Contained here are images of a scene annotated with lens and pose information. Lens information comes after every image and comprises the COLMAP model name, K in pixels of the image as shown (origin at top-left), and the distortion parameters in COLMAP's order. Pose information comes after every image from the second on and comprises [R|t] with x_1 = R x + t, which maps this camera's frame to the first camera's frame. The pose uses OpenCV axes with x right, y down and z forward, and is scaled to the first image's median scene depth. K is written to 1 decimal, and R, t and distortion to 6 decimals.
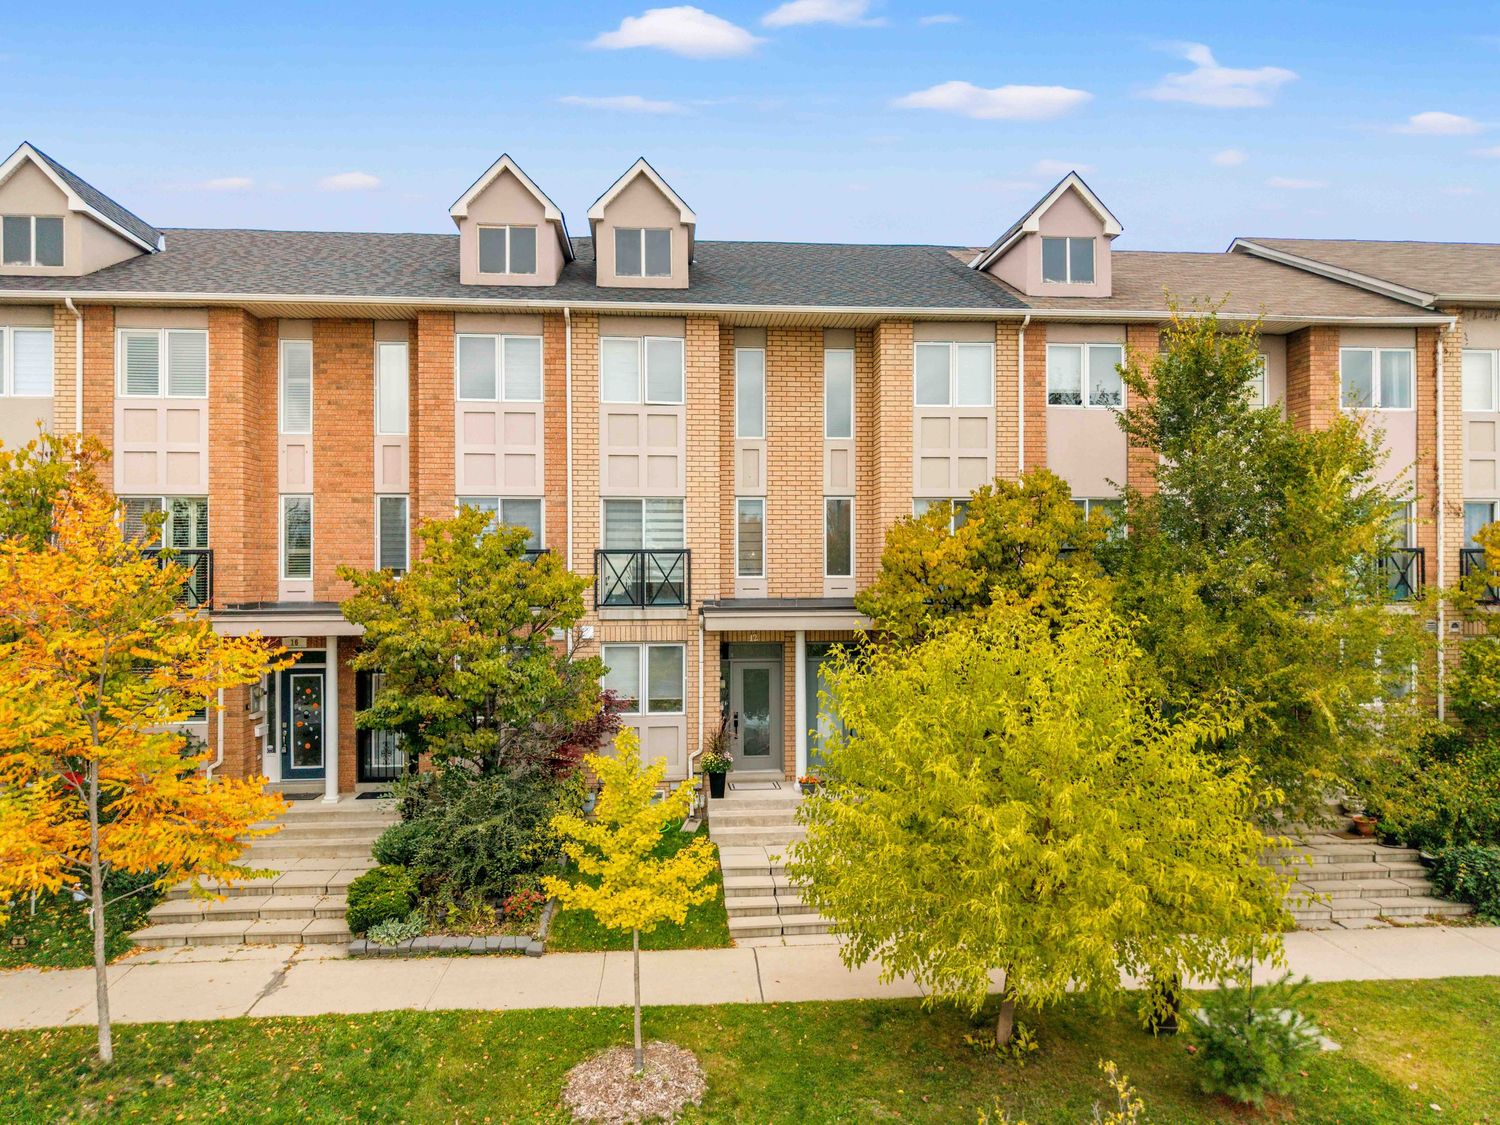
lens RADIAL K [[1032.6, 0, 743.6], [0, 1032.6, 563.7], [0, 0, 1]] dist [0.001306, -0.001448]
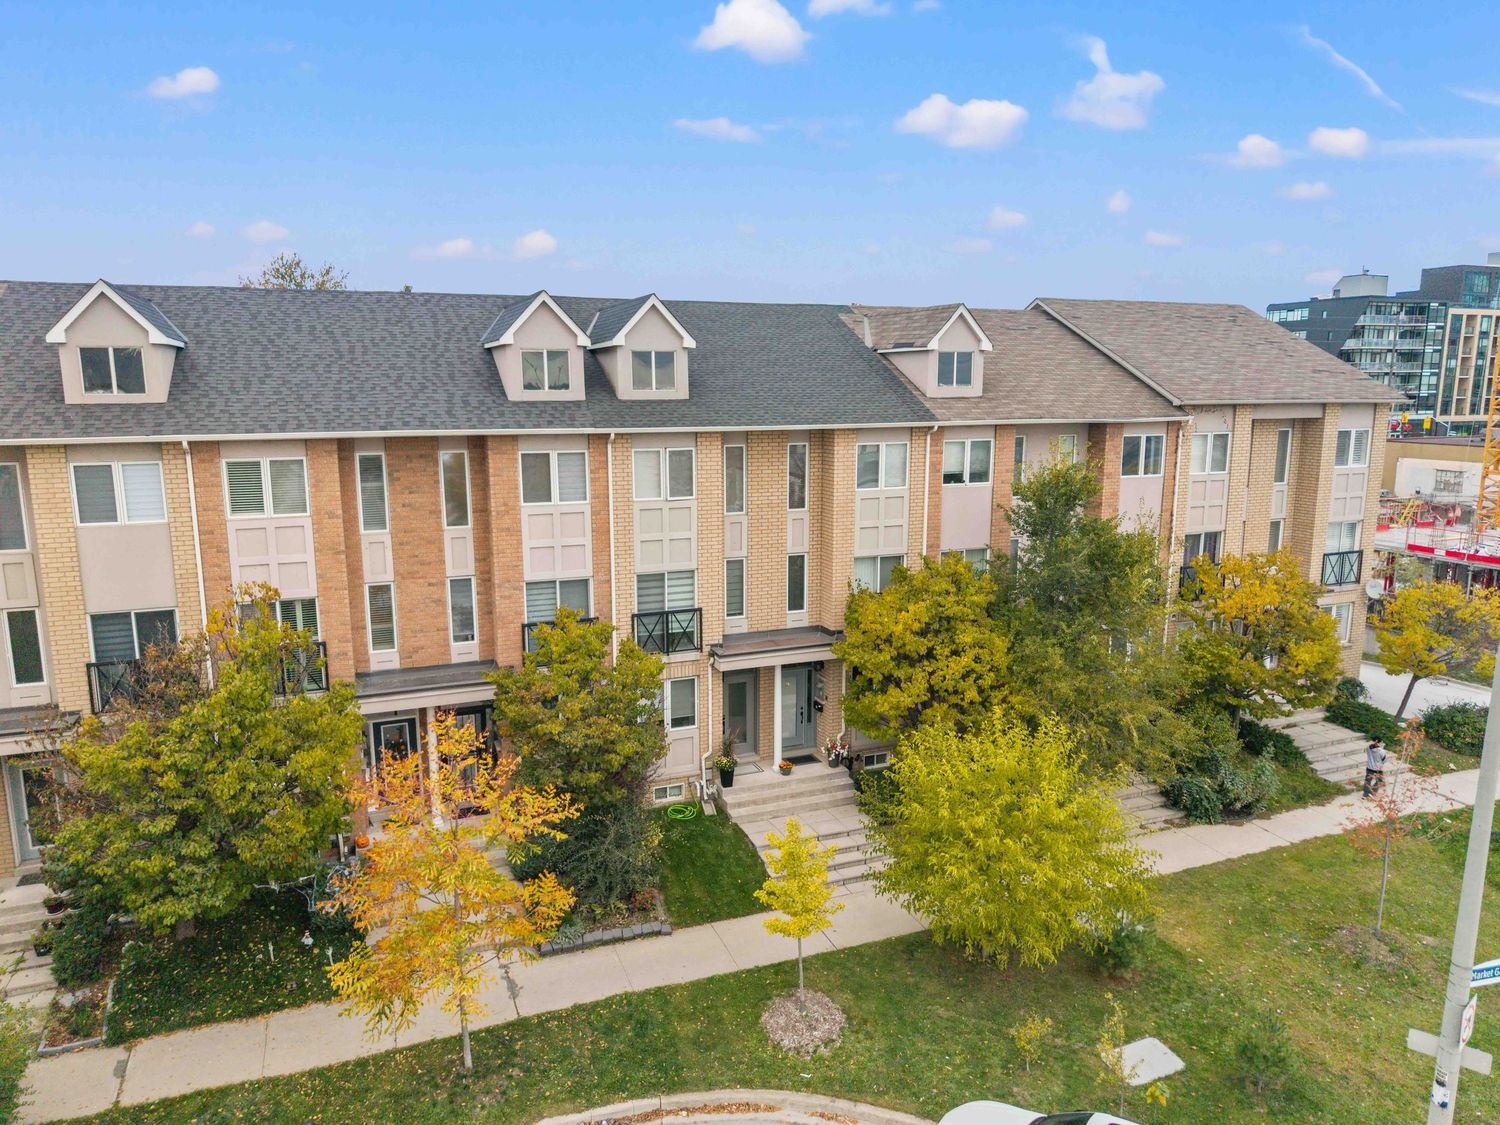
lens RADIAL K [[1032.6, 0, 754.1], [0, 1032.6, 561.7], [0, 0, 1]] dist [0.001306, -0.001448]
pose [[0.954220, -0.050175, 0.294867, -0.377843], [-0.005217, 0.982887, 0.184134, -0.319777], [-0.299060, -0.177243, 0.937629, -0.251478]]
